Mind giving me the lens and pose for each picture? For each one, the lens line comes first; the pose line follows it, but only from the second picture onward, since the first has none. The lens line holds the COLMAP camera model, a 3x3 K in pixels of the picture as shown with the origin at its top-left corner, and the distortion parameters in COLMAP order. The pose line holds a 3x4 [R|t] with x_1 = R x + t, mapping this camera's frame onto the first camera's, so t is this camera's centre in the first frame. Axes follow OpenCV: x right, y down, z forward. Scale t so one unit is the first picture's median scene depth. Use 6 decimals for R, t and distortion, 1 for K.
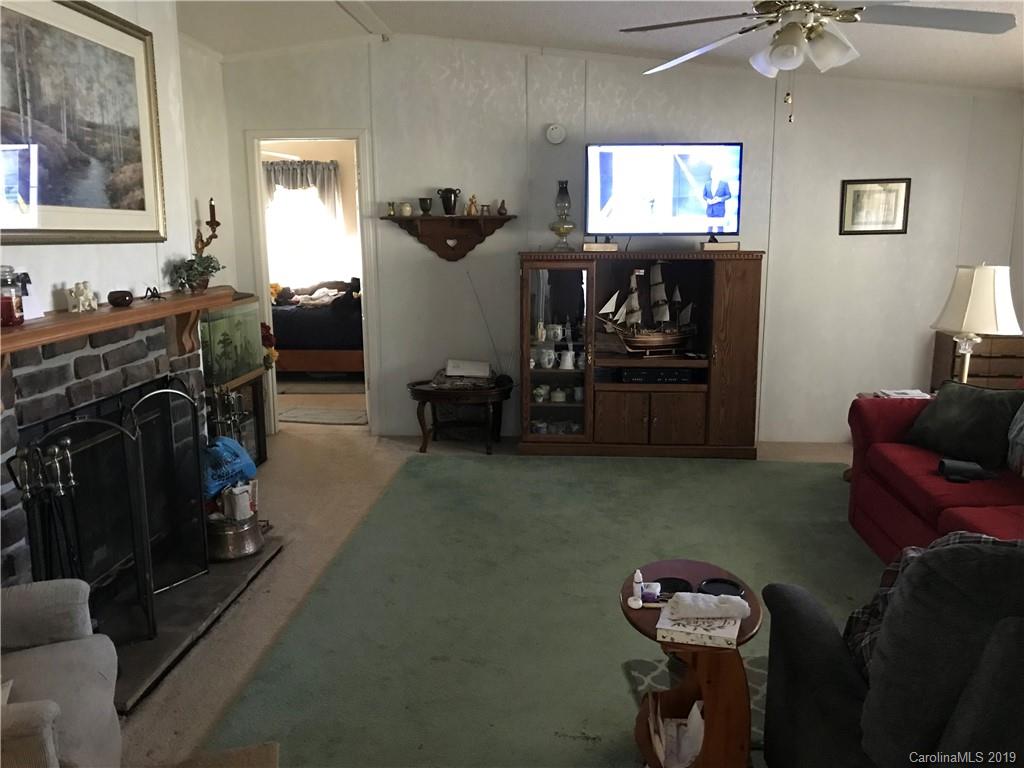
lens RADIAL K [[845.2, 0, 511.7], [0, 845.2, 390.2], [0, 0, 1]] dist [0.042771, -0.041204]
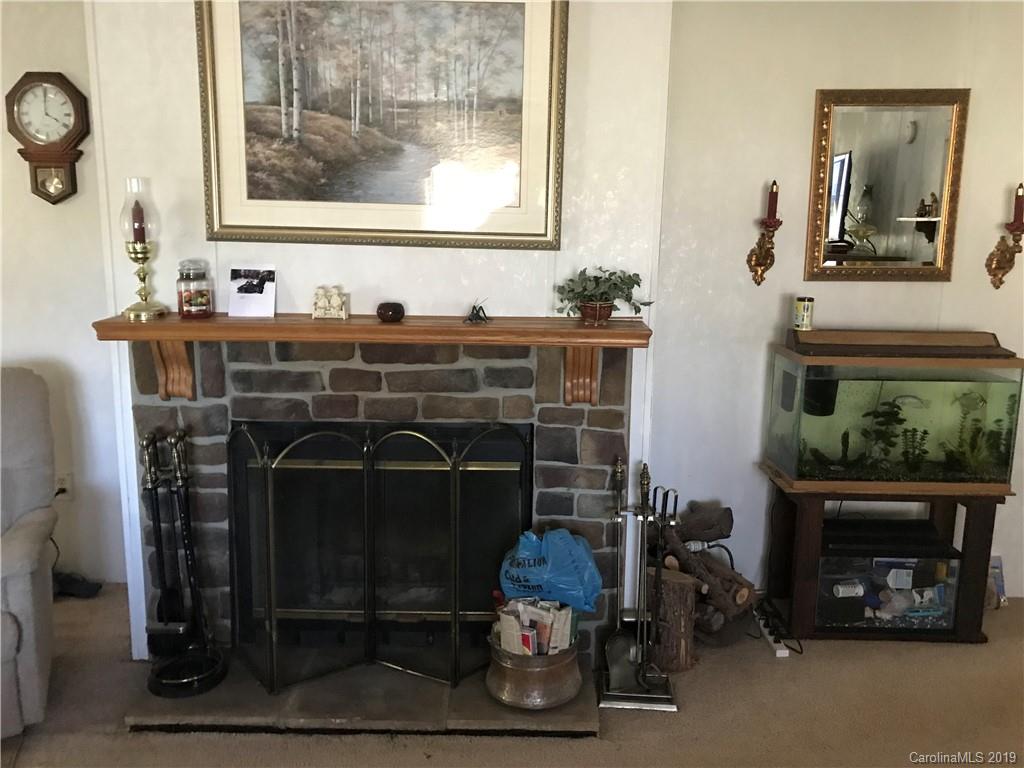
lens RADIAL K [[845.2, 0, 511.6], [0, 845.2, 377.9], [0, 0, 1]] dist [0.042771, -0.041204]
pose [[0.068185, 0.180430, -0.981222, 0.396299], [-0.203114, 0.965423, 0.163410, -0.216202], [0.976778, 0.188158, 0.102475, 1.103241]]
